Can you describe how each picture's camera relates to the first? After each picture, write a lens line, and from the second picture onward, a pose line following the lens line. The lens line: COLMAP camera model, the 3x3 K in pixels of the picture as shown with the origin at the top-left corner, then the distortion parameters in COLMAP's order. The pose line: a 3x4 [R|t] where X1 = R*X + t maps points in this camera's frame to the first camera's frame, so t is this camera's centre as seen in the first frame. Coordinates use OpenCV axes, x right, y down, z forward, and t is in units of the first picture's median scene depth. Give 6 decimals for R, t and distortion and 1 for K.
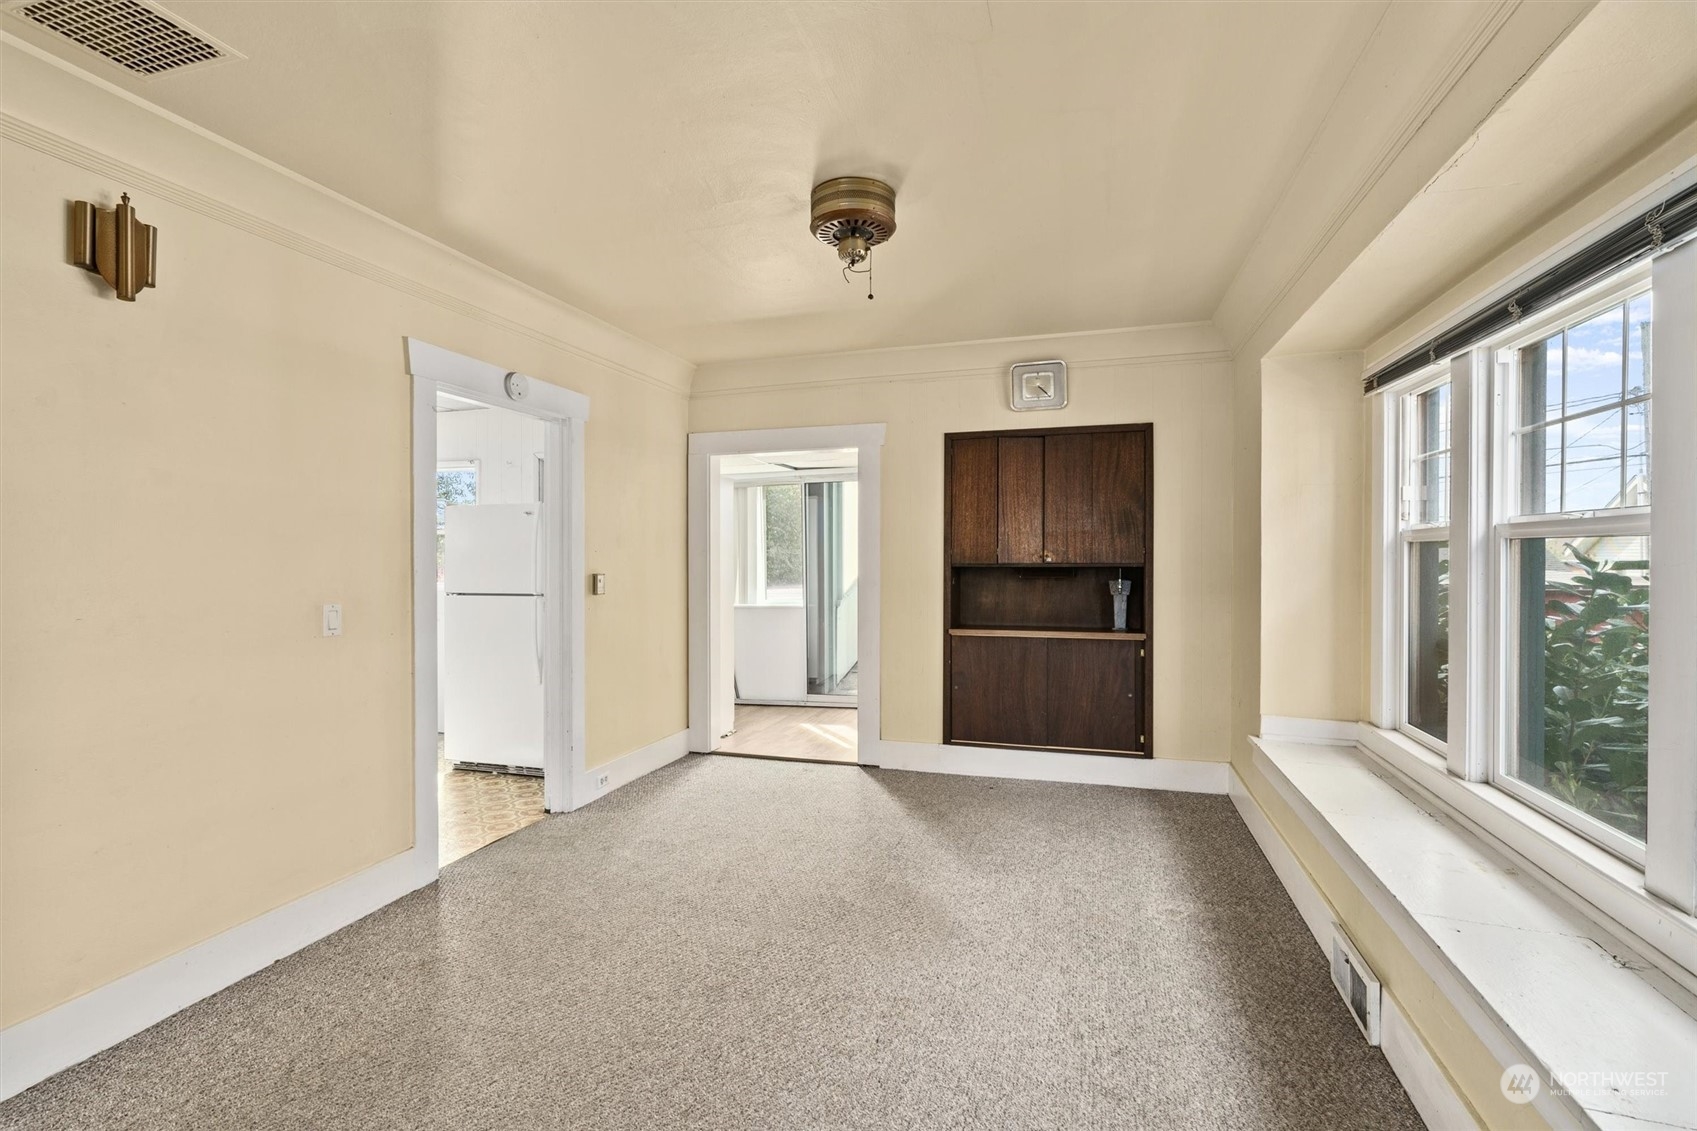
lens RADIAL K [[773.2, 0, 846.0], [0, 773.2, 560.2], [0, 0, 1]] dist [-0.008949, 0.001363]
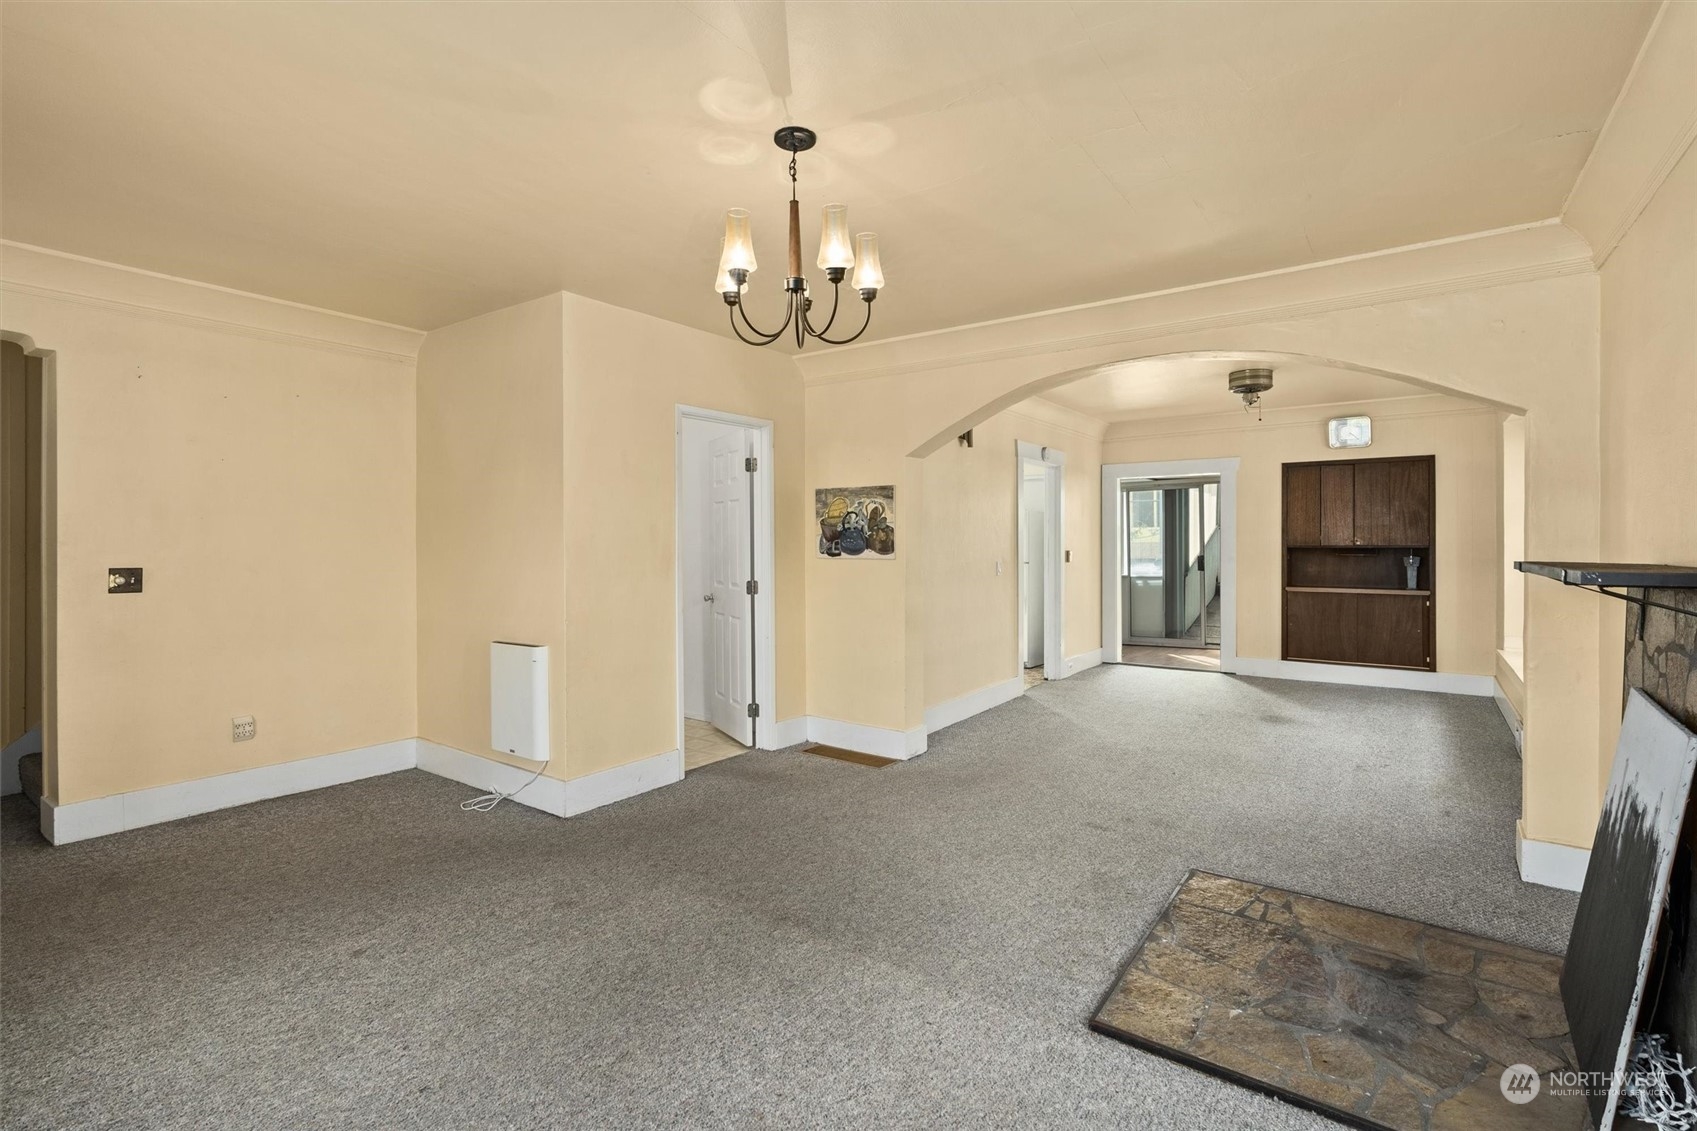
lens RADIAL K [[773.2, 0, 849.2], [0, 773.2, 537.2], [0, 0, 1]] dist [-0.008949, 0.001363]
pose [[0.945188, -0.001561, -0.326522, -0.205574], [-0.001255, 0.999964, -0.008414, 0.001866], [0.326523, 0.008362, 0.945152, -0.826065]]
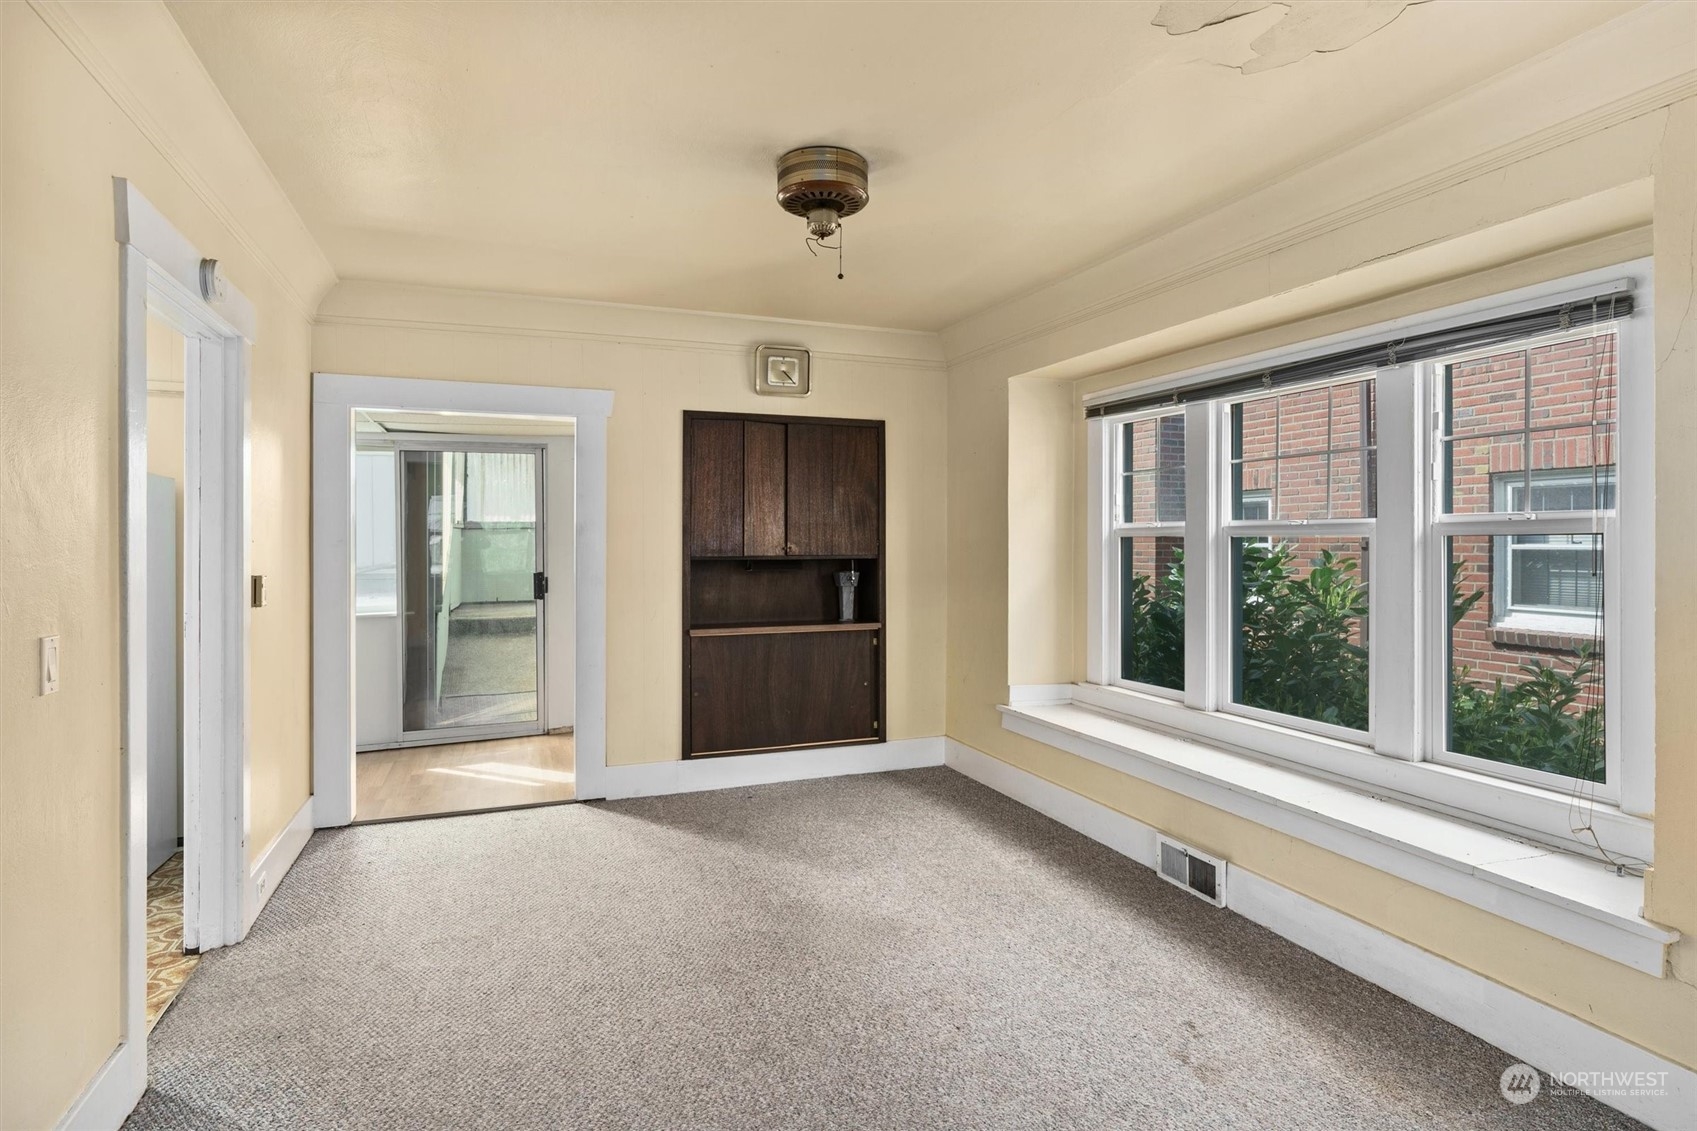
lens RADIAL K [[890.0, 0, 859.8], [0, 890.0, 548.3], [0, 0, 1]] dist [-0.006632, 0.003332]
pose [[0.780107, -0.000671, 0.625646, -0.376021], [0.002545, 0.999995, -0.002100, -0.002761], [-0.625641, 0.003230, 0.780104, 0.079114]]
